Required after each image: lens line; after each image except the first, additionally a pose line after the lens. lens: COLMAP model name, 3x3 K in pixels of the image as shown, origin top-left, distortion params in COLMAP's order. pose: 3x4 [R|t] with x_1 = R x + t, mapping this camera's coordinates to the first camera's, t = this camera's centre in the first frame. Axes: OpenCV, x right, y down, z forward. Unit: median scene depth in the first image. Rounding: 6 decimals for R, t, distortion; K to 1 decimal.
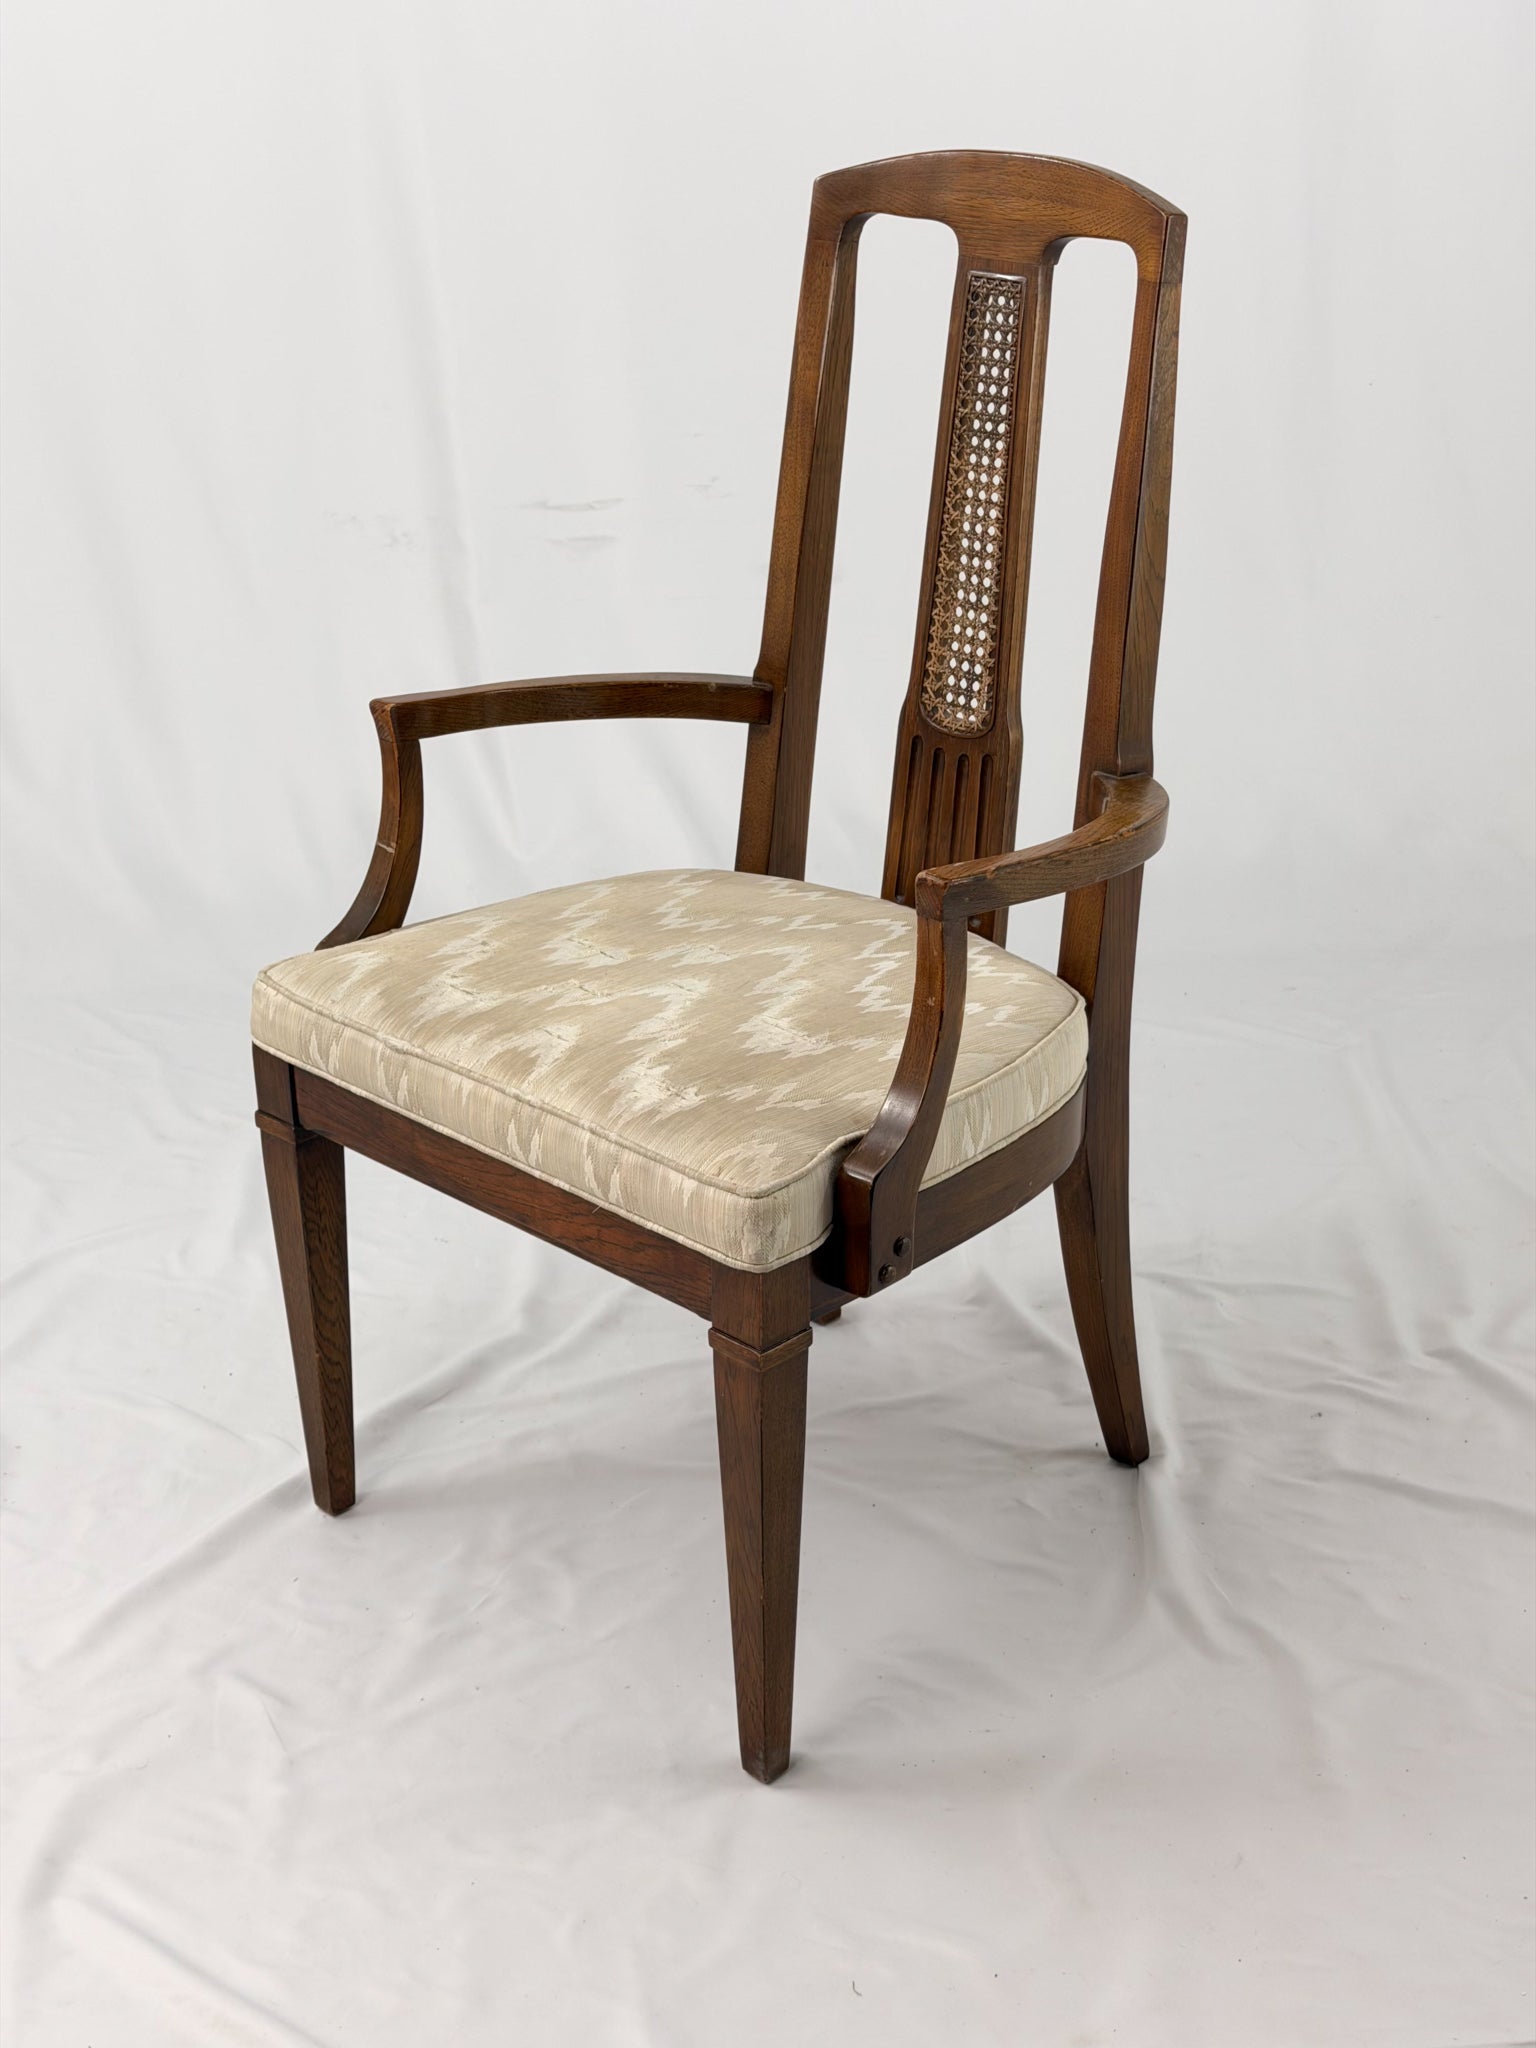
lens RADIAL K [[2906.3, 0, 768.0], [0, 2906.3, 1024.0], [0, 0, 1]] dist [0.177900, -0.247430]
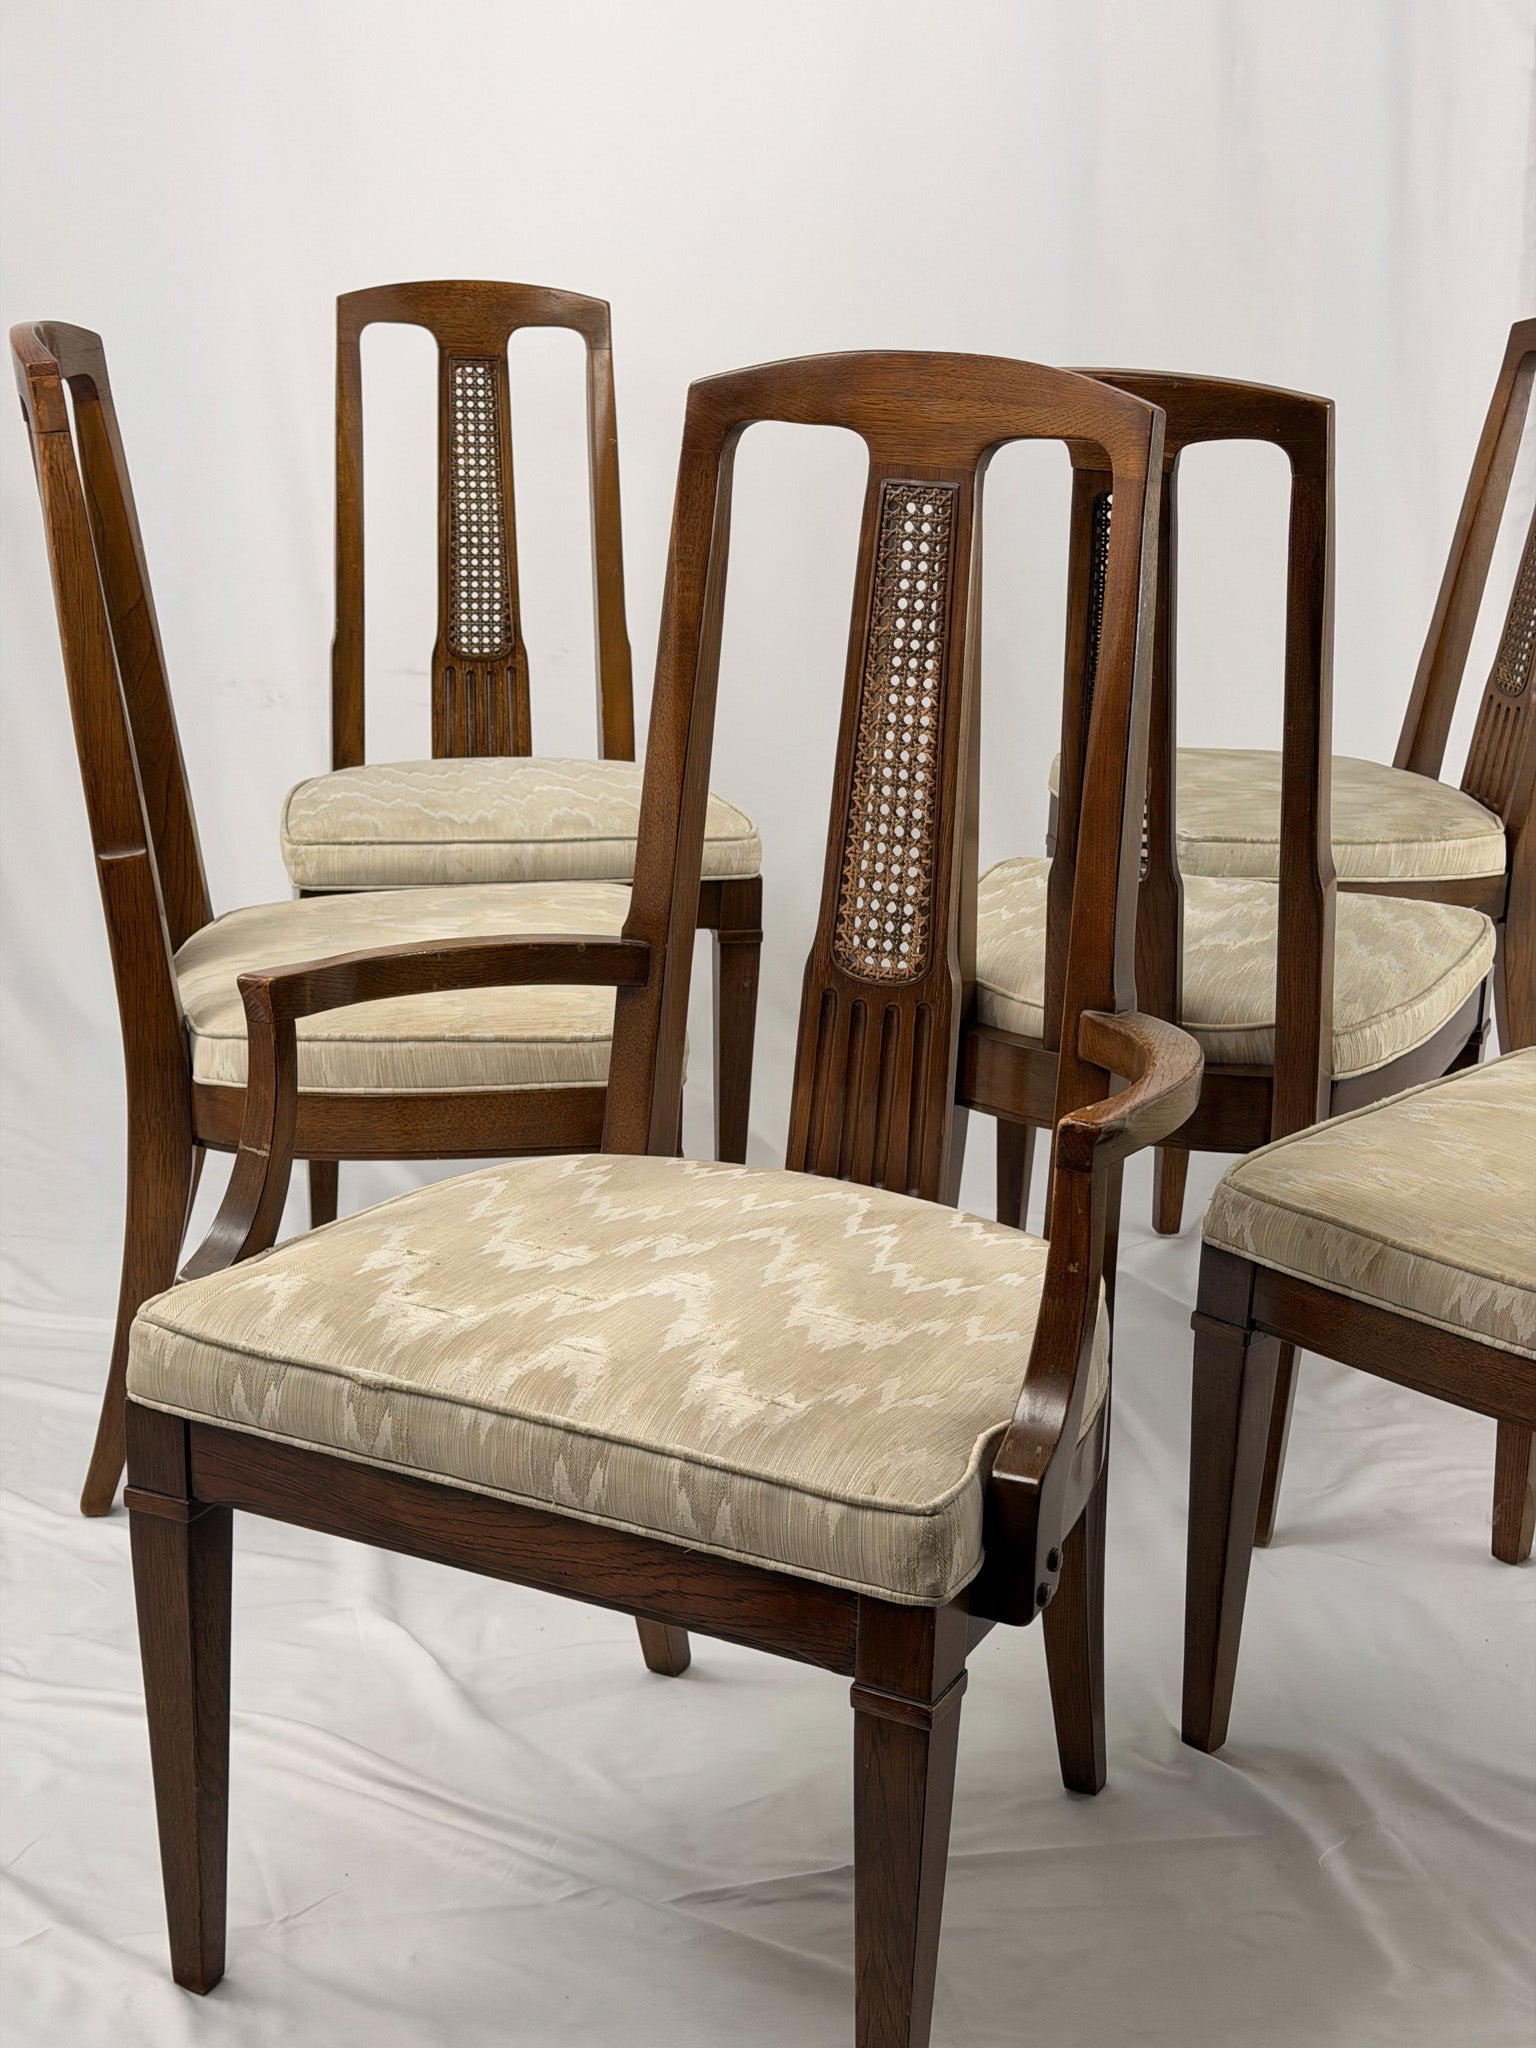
lens RADIAL K [[2906.3, 0, 768.0], [0, 2906.3, 1024.0], [0, 0, 1]] dist [0.177900, -0.247430]
pose [[0.951814, -0.051504, 0.302319, -0.247172], [0.085901, 0.991110, -0.101599, 0.000922], [-0.294399, 0.122672, 0.947777, 0.168574]]
